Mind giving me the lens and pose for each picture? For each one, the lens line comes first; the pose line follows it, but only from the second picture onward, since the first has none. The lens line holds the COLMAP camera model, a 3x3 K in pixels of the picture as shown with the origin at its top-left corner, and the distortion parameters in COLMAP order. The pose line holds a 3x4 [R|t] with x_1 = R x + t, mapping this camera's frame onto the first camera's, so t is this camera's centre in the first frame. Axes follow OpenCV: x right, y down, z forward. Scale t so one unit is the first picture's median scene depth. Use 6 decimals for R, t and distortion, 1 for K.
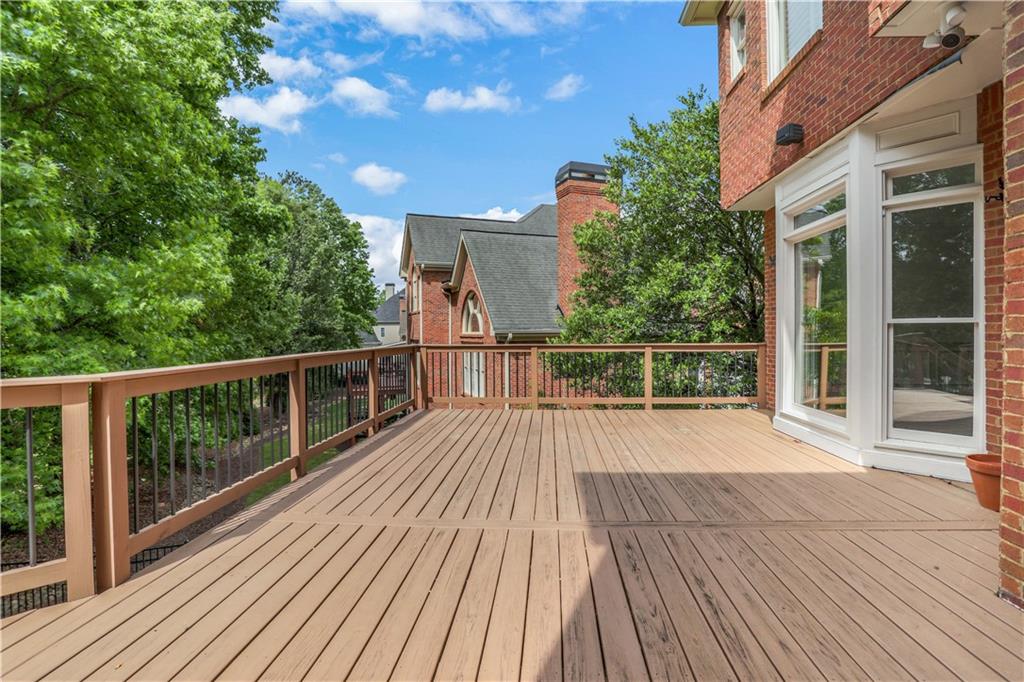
lens RADIAL K [[528.4, 0, 512.0], [0, 528.4, 341.0], [0, 0, 1]] dist [-0.000384, -0.000099]
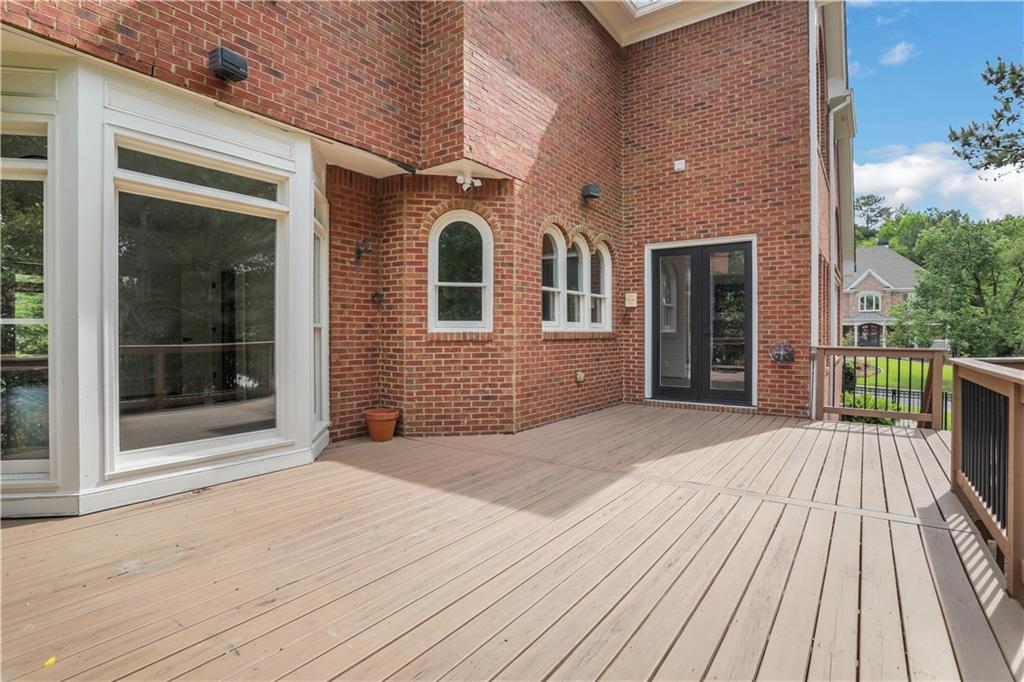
lens RADIAL K [[528.4, 0, 512.0], [0, 528.4, 341.0], [0, 0, 1]] dist [-0.000384, -0.000099]
pose [[-0.861137, -0.007241, 0.508322, -0.265866], [0.008155, 0.999573, 0.028052, -0.038640], [-0.508308, 0.028302, -0.860710, 2.070174]]
